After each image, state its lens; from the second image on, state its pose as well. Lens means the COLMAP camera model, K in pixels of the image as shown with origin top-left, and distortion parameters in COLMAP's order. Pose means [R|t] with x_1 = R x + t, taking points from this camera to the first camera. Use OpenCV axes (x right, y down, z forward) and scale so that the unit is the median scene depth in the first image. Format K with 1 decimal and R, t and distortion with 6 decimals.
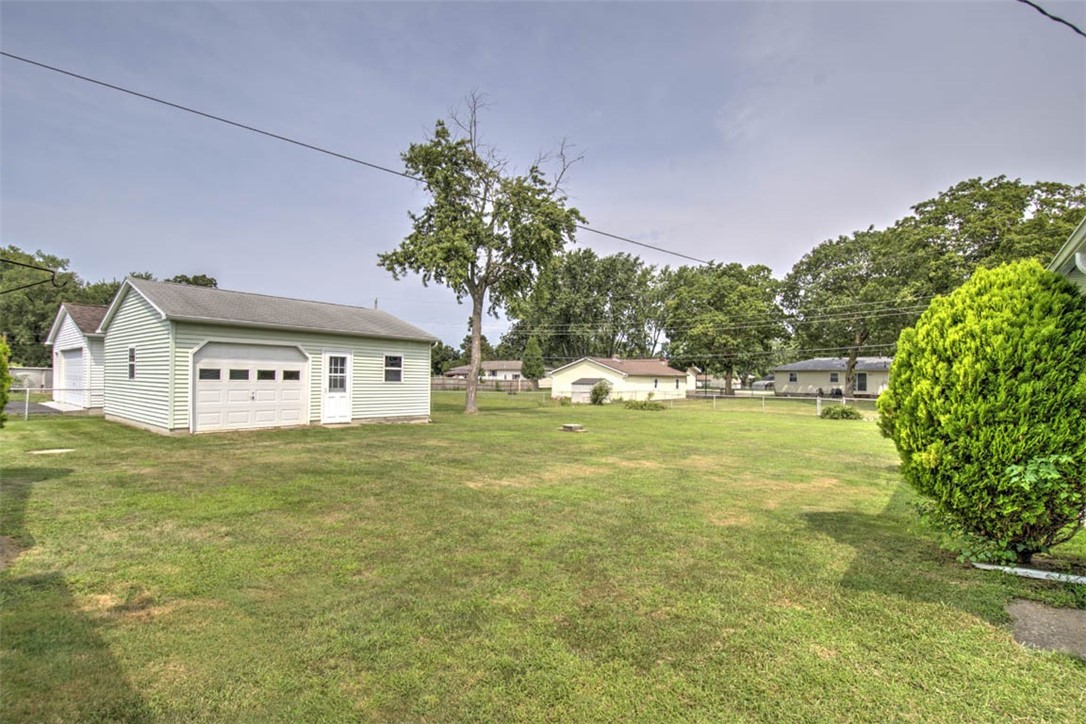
lens RADIAL K [[505.5, 0, 546.7], [0, 505.5, 372.7], [0, 0, 1]] dist [0.002403, -0.000421]
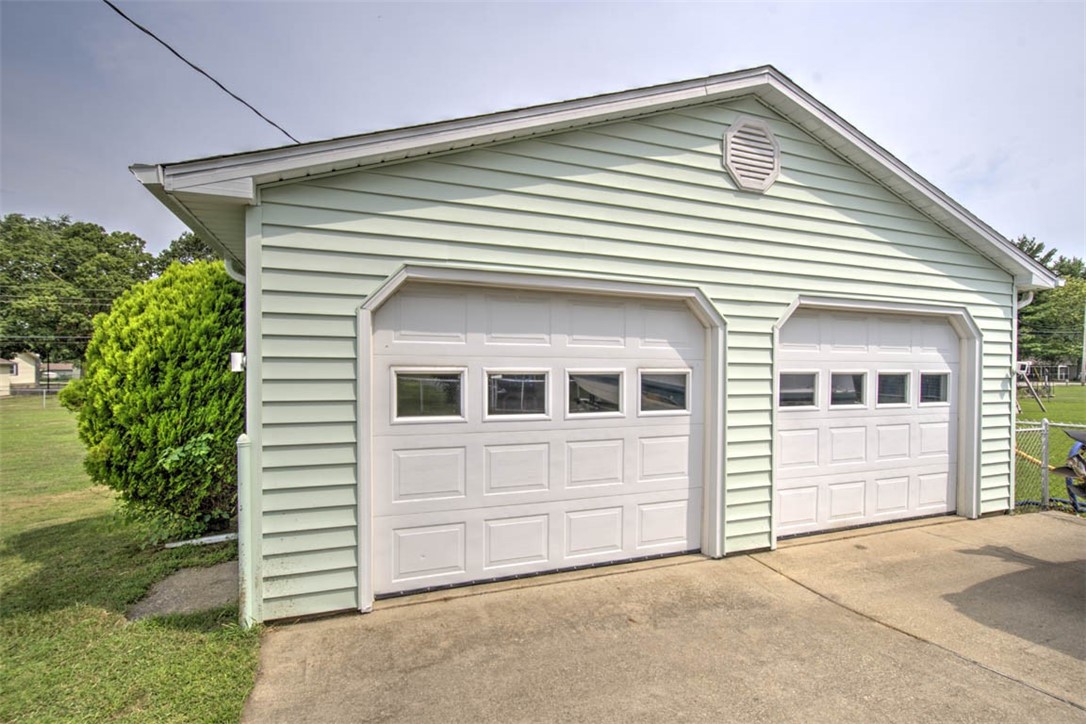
lens RADIAL K [[505.5, 0, 532.4], [0, 505.5, 376.4], [0, 0, 1]] dist [0.002403, -0.000421]
pose [[0.508635, -0.019957, 0.860751, 0.037555], [-0.005802, 0.999629, 0.026606, -0.000138], [-0.860963, -0.018527, 0.508331, -0.019207]]
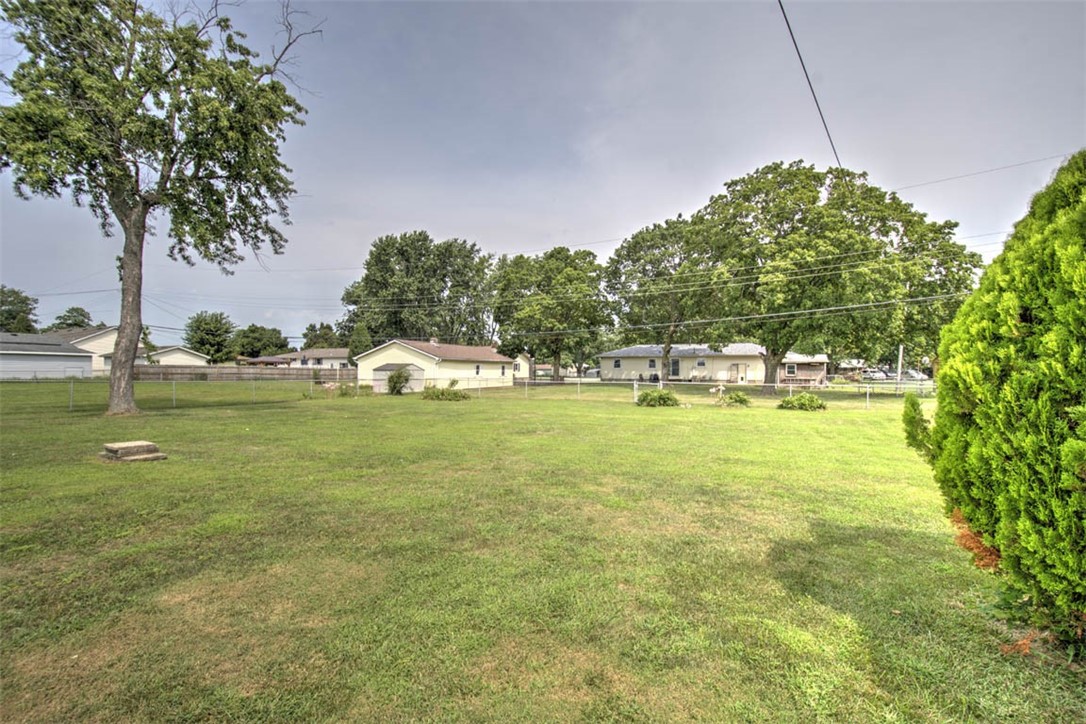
lens RADIAL K [[464.6, 0, 543.1], [0, 464.6, 373.4], [0, 0, 1]] dist [-0.002742, -0.002209]
pose [[0.959760, -0.008674, 0.280687, 0.102604], [0.002863, 0.999773, 0.021109, 0.011414], [-0.280806, -0.019456, 0.959567, 0.177320]]
